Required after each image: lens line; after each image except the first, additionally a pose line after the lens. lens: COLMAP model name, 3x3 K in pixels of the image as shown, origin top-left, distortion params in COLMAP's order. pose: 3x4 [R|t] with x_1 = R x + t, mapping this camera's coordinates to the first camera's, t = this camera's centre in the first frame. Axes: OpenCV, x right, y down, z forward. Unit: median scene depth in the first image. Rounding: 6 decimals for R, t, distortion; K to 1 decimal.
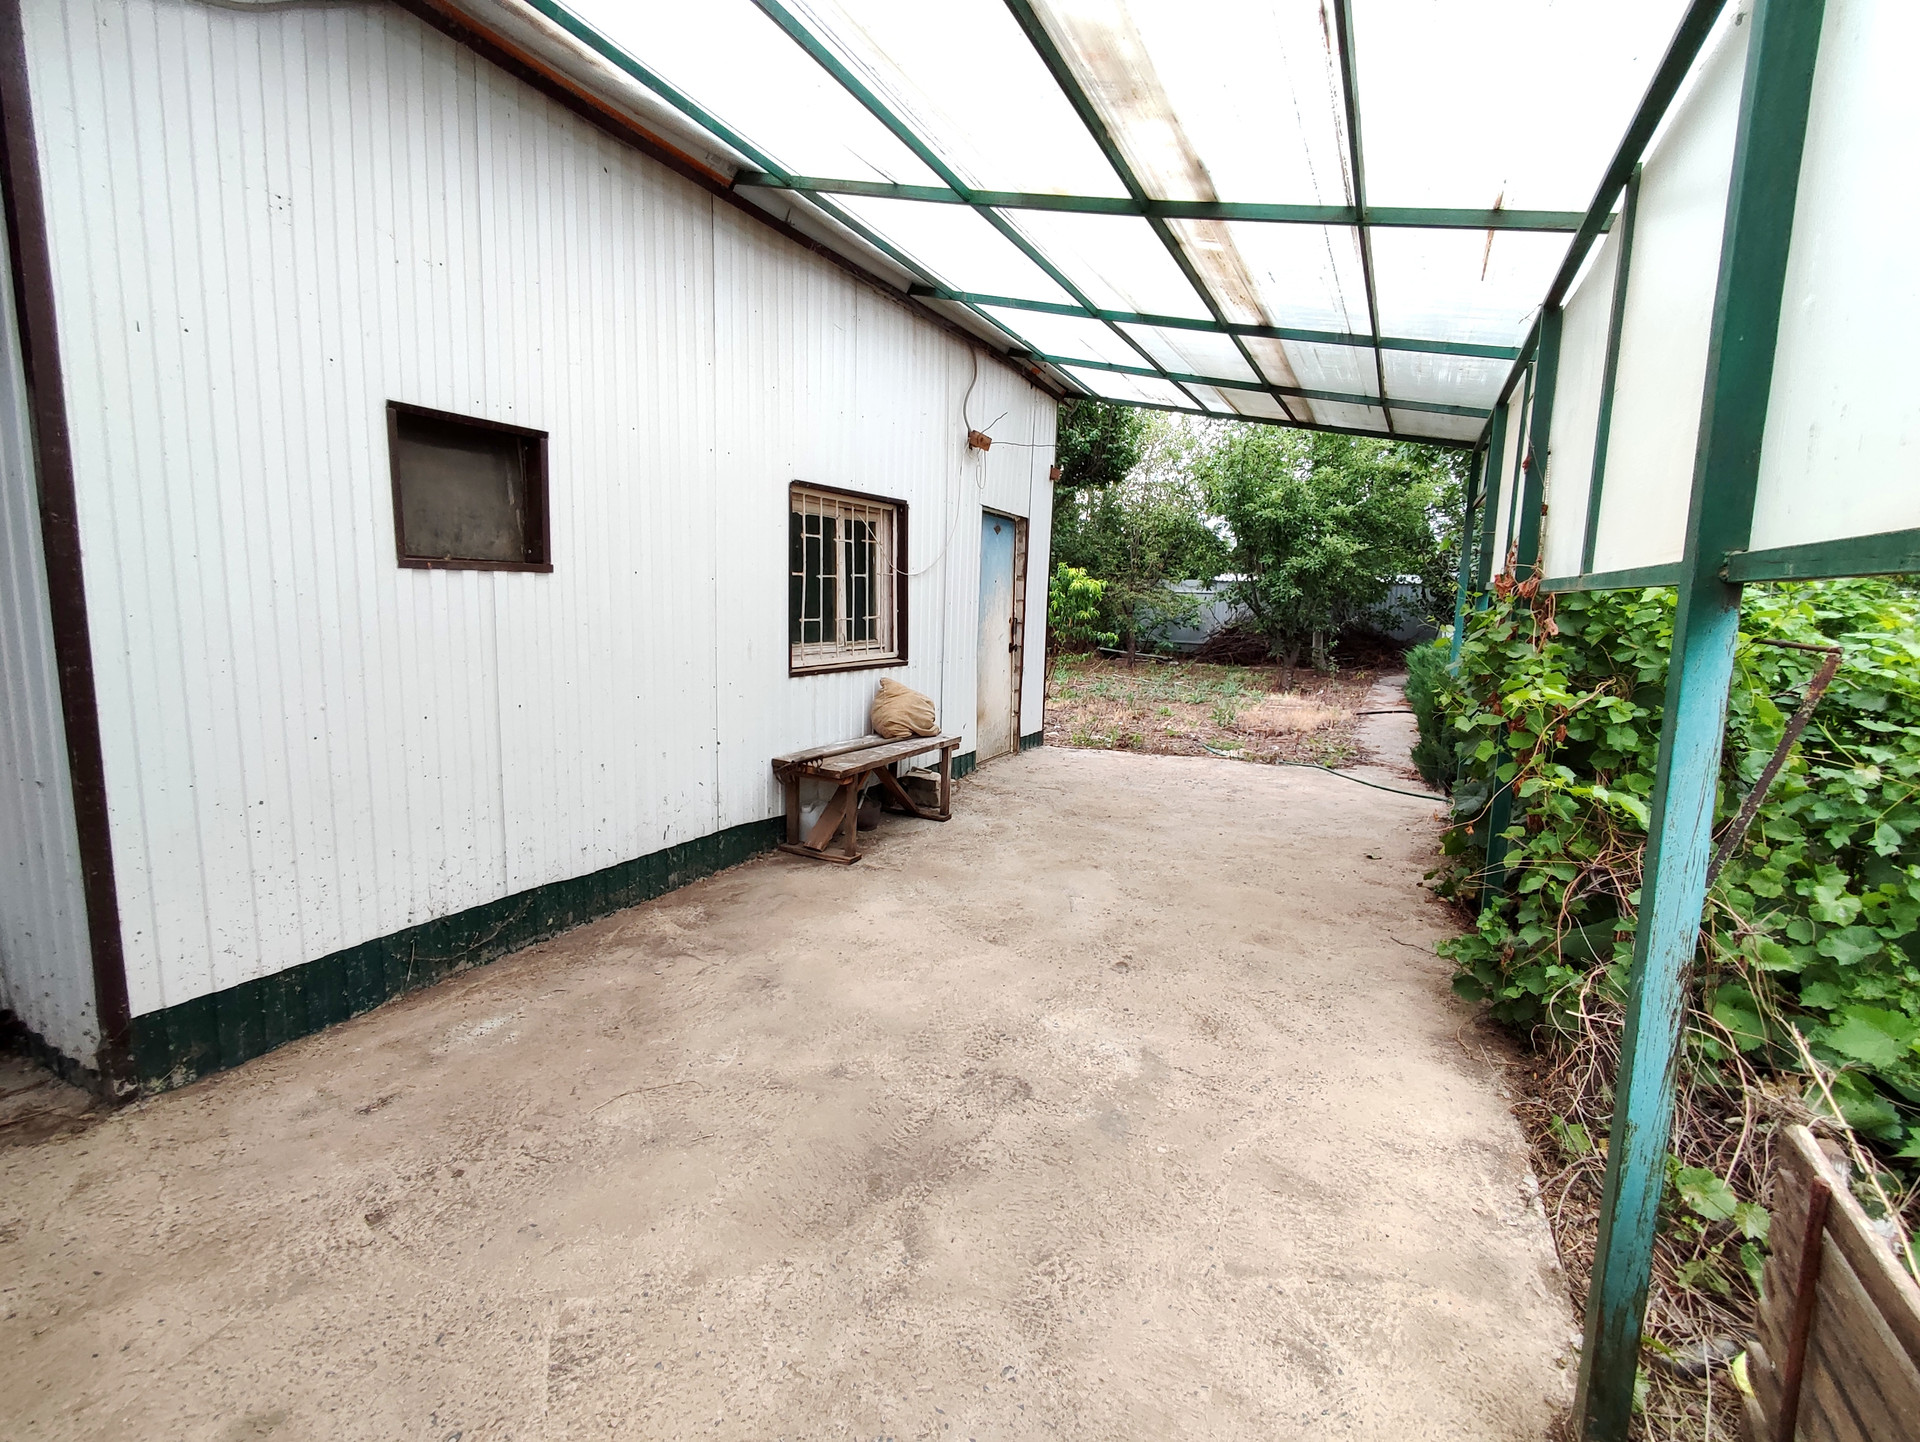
lens RADIAL K [[879.8, 0, 966.0], [0, 879.8, 715.6], [0, 0, 1]] dist [-0.000957, -0.000142]
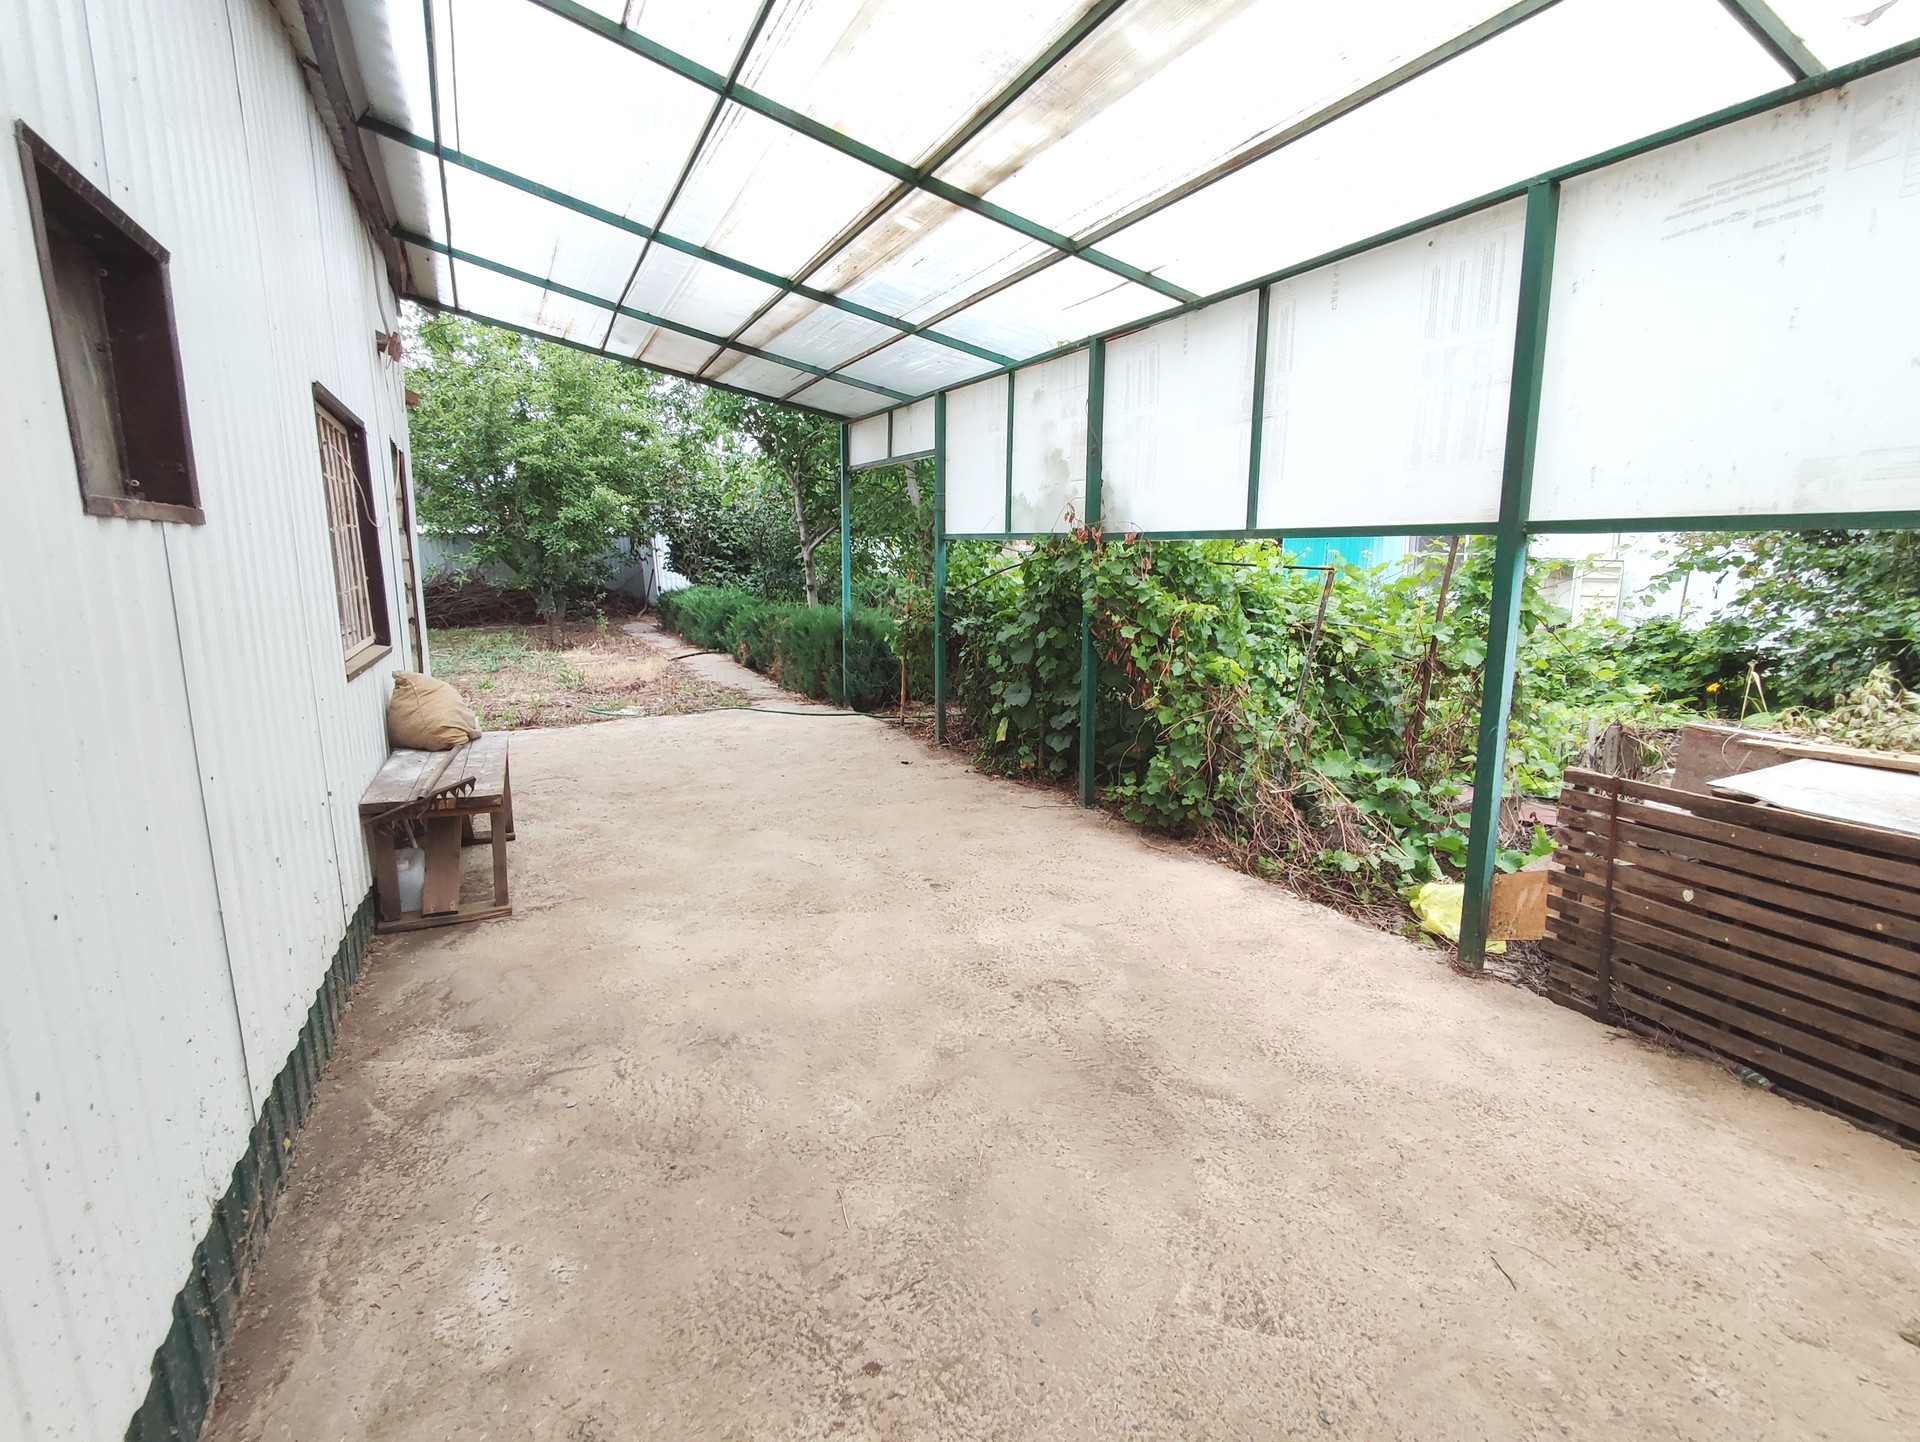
lens RADIAL K [[879.8, 0, 966.8], [0, 879.8, 711.8], [0, 0, 1]] dist [-0.000957, -0.000142]
pose [[0.581819, -0.166314, 0.796132, -0.674063], [0.127019, 0.985439, 0.113034, -0.052627], [-0.803339, 0.035358, 0.594472, 0.326790]]
